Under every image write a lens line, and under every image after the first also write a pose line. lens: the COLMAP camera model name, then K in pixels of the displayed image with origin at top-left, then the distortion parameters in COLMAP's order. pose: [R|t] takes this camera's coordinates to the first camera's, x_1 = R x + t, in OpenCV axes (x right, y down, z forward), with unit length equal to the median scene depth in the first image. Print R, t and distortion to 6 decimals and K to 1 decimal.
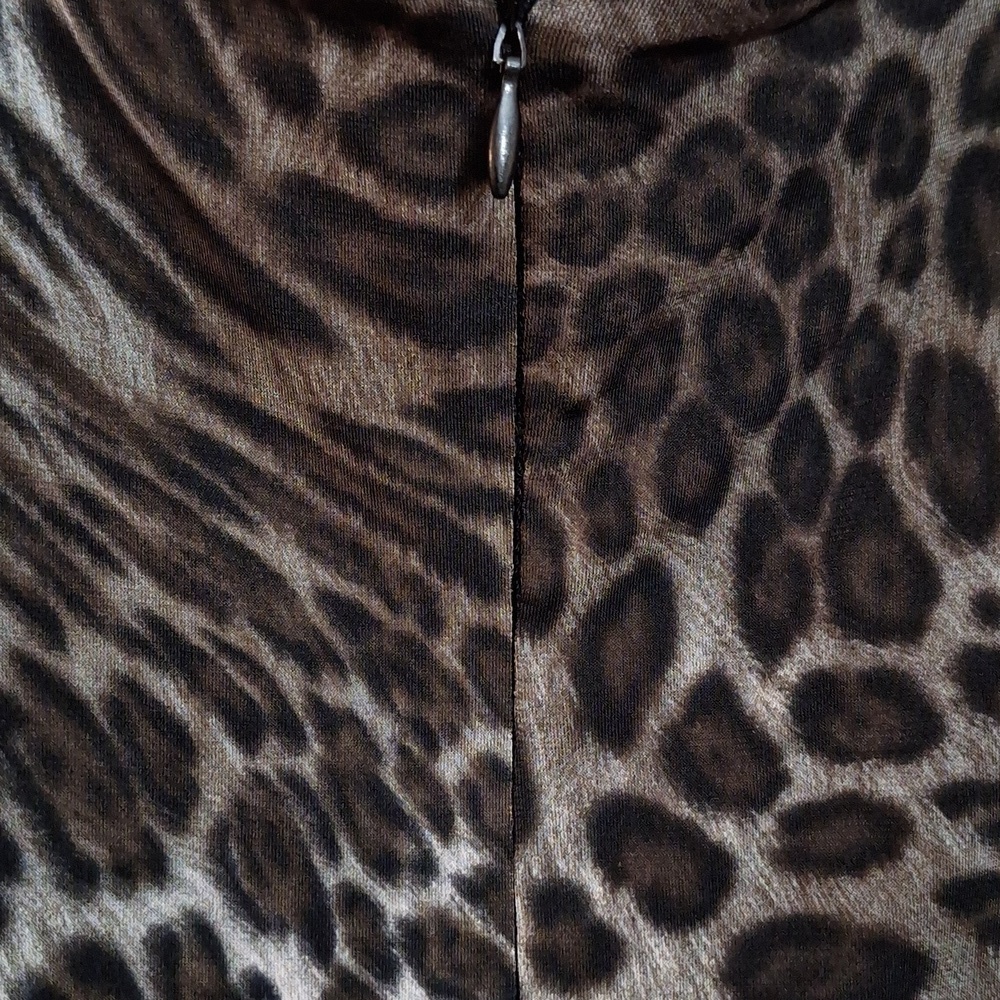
lens RADIAL K [[1616.4, 0, 523.0], [0, 1616.4, 502.2], [0, 0, 1]] dist [0.108307, -0.169299]
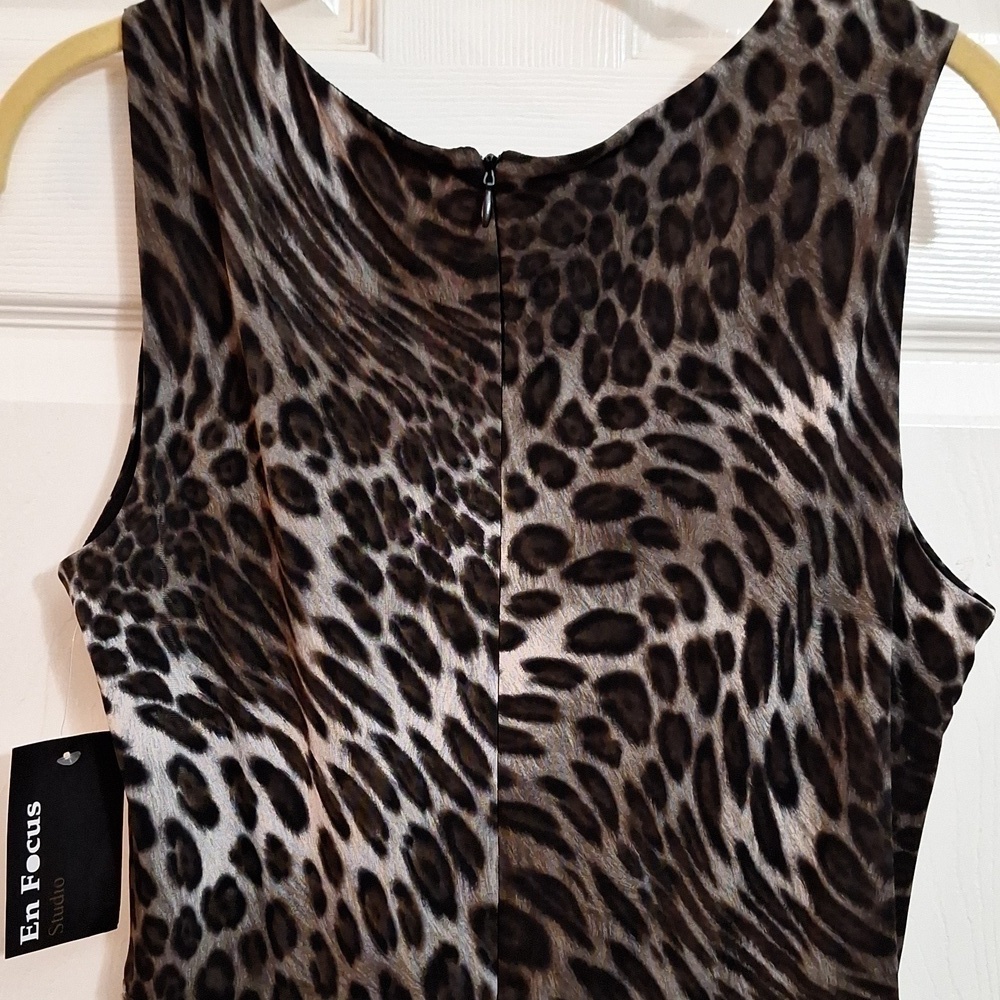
lens RADIAL K [[1443.1, 0, 484.0], [0, 1443.1, 522.9], [0, 0, 1]] dist [0.092568, -0.133842]
pose [[0.983438, 0.025967, -0.179374, 0.430057], [-0.020856, 0.999323, 0.030322, 0.253534], [0.180040, -0.026078, 0.983314, -1.504207]]
